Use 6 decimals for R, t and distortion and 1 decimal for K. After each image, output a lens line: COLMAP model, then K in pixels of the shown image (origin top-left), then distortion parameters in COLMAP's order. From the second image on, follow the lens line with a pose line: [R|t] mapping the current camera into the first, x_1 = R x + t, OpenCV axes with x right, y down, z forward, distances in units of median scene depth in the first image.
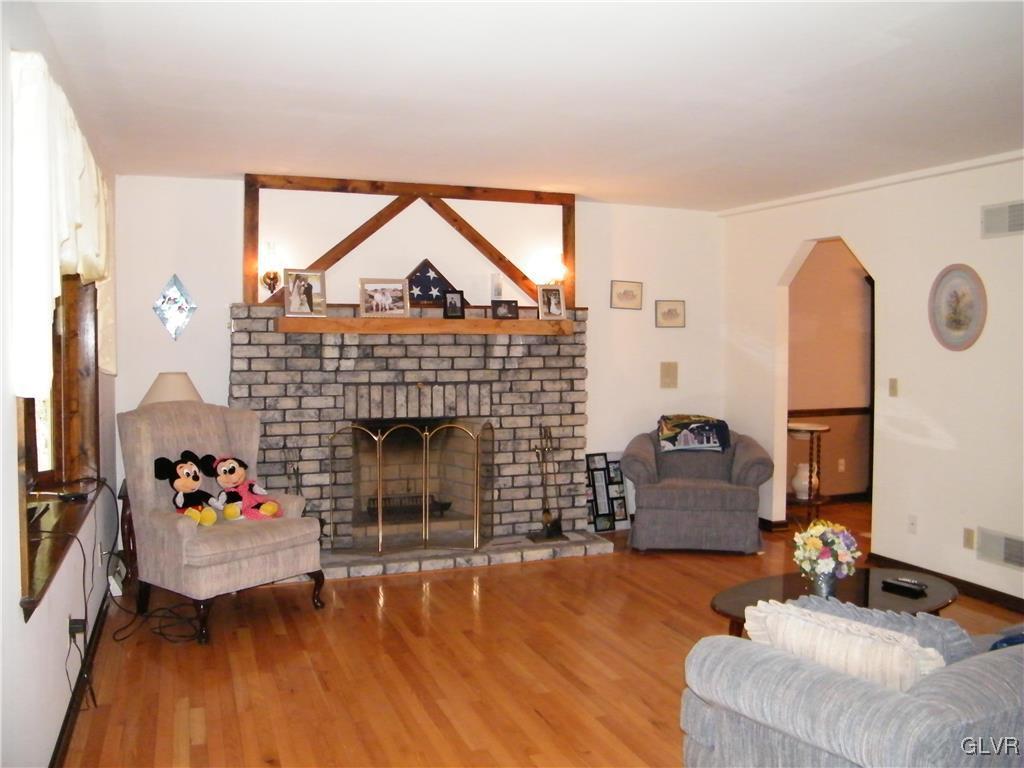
lens RADIAL K [[866.4, 0, 513.4], [0, 866.4, 352.8], [0, 0, 1]] dist [-0.191381, 0.177404]
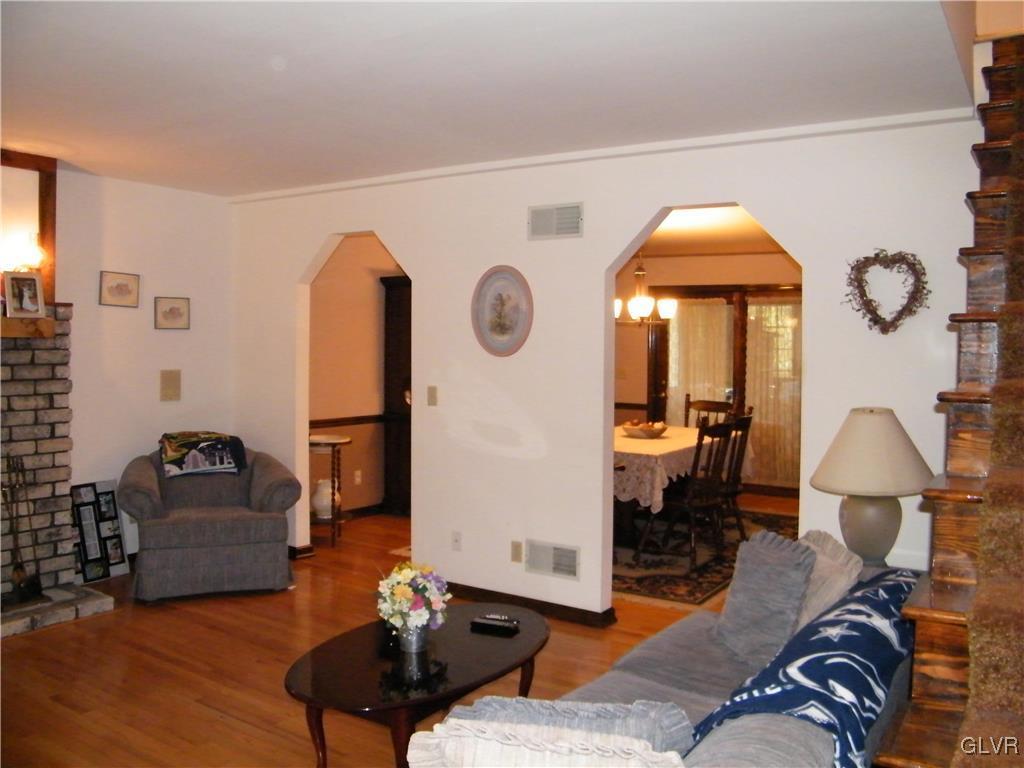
lens RADIAL K [[866.4, 0, 513.4], [0, 866.4, 352.8], [0, 0, 1]] dist [-0.191381, 0.177404]
pose [[0.821548, -0.001701, 0.570137, -0.016931], [0.003628, 0.999991, -0.002245, -0.003519], [-0.570128, 0.003913, 0.821546, 0.140024]]
